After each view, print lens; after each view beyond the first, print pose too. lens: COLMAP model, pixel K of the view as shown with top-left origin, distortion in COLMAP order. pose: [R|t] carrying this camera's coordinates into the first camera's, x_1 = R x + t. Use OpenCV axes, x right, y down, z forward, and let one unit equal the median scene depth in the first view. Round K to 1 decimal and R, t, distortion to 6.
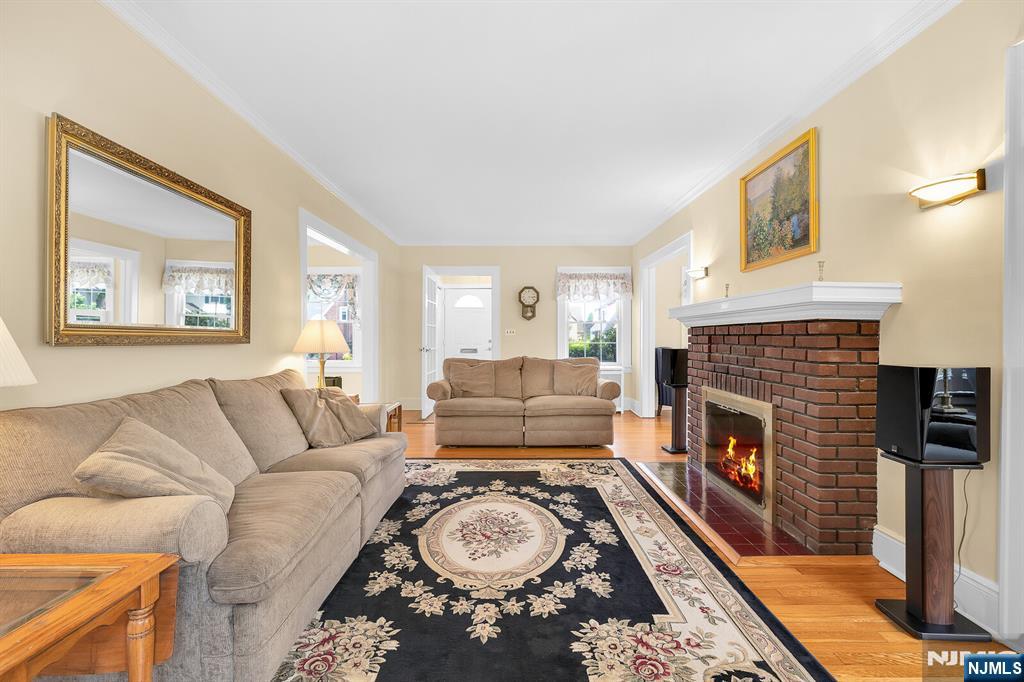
lens RADIAL K [[435.2, 0, 512.4], [0, 435.2, 337.9], [0, 0, 1]] dist [-0.000010, 0.000679]
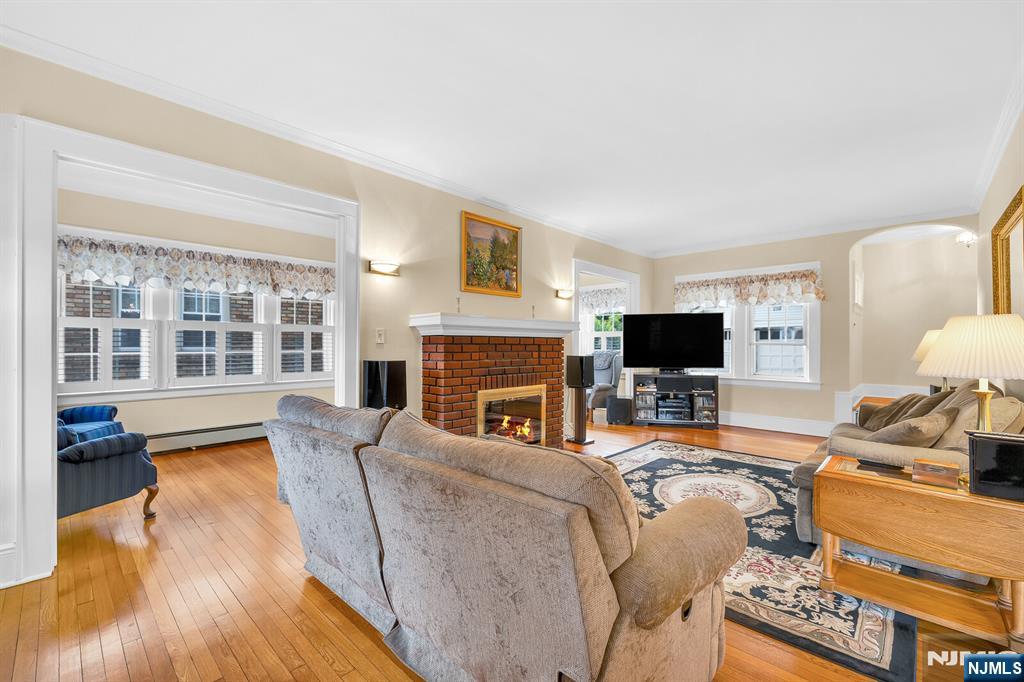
lens RADIAL K [[435.2, 0, 507.1], [0, 435.2, 341.1], [0, 0, 1]] dist [-0.000010, 0.000679]
pose [[-0.721921, -0.002000, 0.691972, -0.493661], [-0.007339, 0.999962, -0.004766, -0.011736], [-0.691936, -0.008519, -0.721909, 2.314695]]
